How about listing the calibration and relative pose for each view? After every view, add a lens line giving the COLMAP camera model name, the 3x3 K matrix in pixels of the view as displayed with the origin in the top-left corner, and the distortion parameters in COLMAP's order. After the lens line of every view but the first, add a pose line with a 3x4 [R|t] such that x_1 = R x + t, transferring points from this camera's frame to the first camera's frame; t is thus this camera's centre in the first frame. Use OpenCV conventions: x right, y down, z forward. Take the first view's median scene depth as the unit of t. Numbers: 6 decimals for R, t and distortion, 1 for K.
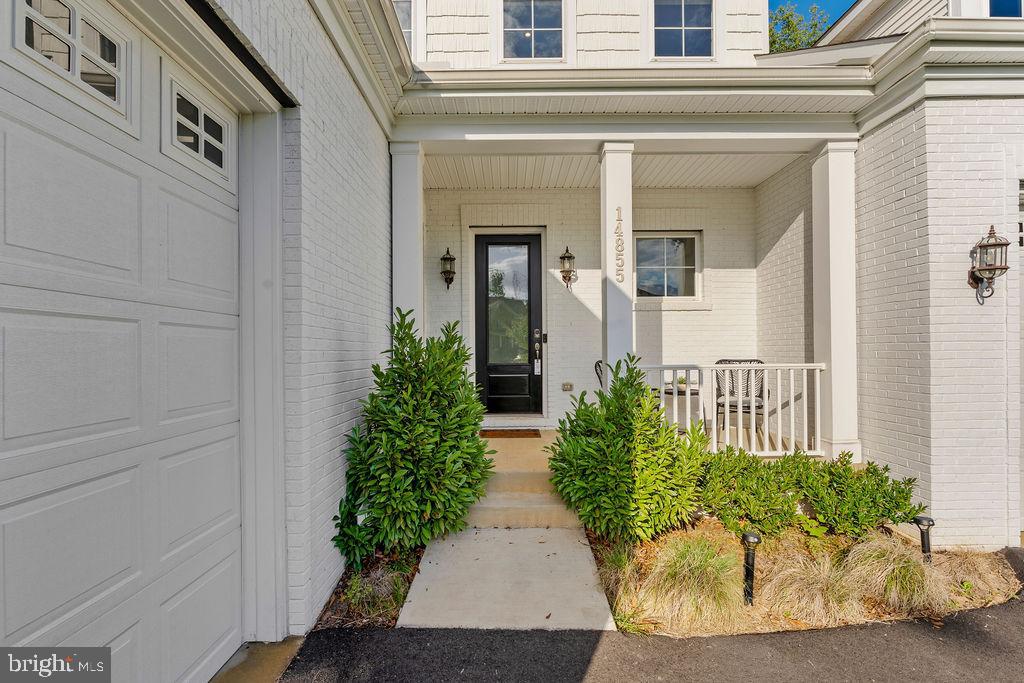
lens RADIAL K [[452.8, 0, 507.5], [0, 452.8, 342.9], [0, 0, 1]] dist [0.000339, -0.000981]
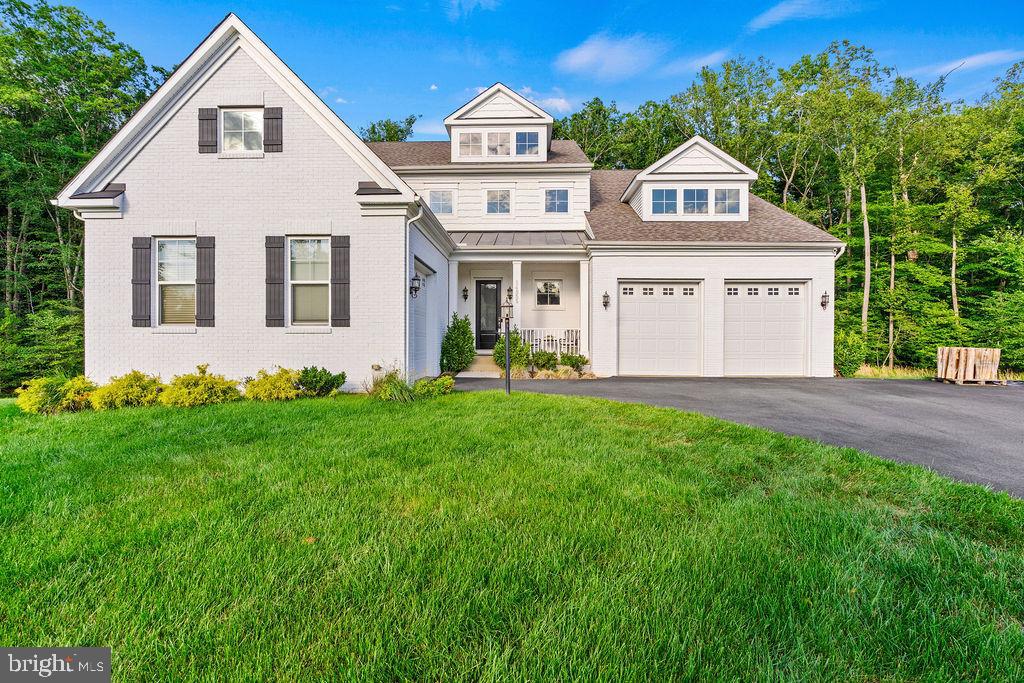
lens RADIAL K [[452.8, 0, 512.8], [0, 452.8, 334.5], [0, 0, 1]] dist [0.000339, -0.000981]
pose [[0.999712, 0.006763, -0.023009, 0.212276], [-0.006618, 0.999958, 0.006379, 0.054932], [0.023051, -0.006225, 0.999715, -1.670994]]
